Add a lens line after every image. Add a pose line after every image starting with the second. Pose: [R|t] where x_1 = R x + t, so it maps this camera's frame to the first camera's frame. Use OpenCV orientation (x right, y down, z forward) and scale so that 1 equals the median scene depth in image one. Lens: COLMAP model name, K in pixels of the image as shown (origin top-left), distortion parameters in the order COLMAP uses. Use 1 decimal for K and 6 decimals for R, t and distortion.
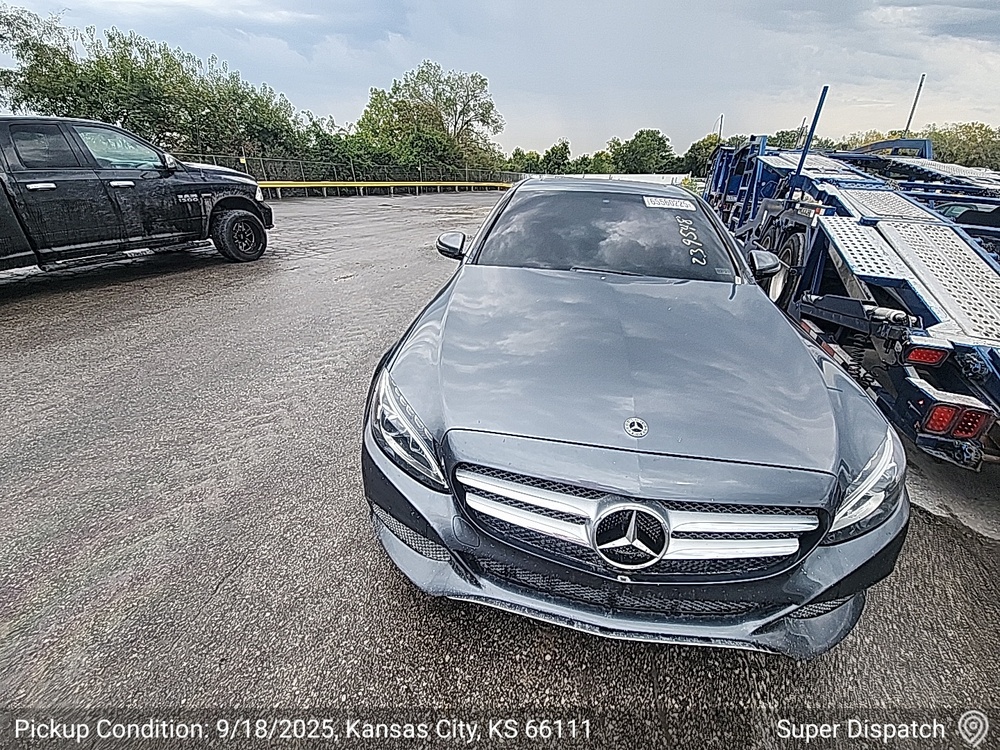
lens RADIAL K [[400.9, 0, 494.0], [0, 400.9, 389.2], [0, 0, 1]] dist [0.017155, -0.008777]
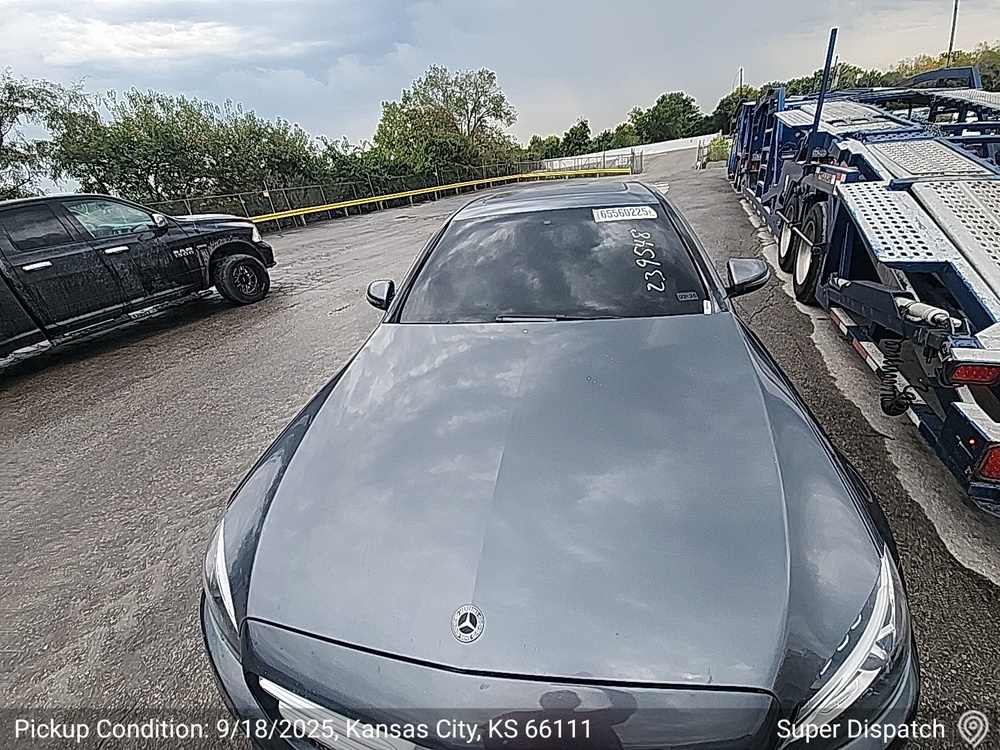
lens RADIAL K [[400.9, 0, 494.0], [0, 400.9, 389.2], [0, 0, 1]] dist [0.017155, -0.008777]
pose [[0.989640, -0.102171, -0.100867, 0.085128], [0.103347, 0.994624, 0.006496, -0.052460], [0.099661, -0.016853, 0.994879, 0.054120]]
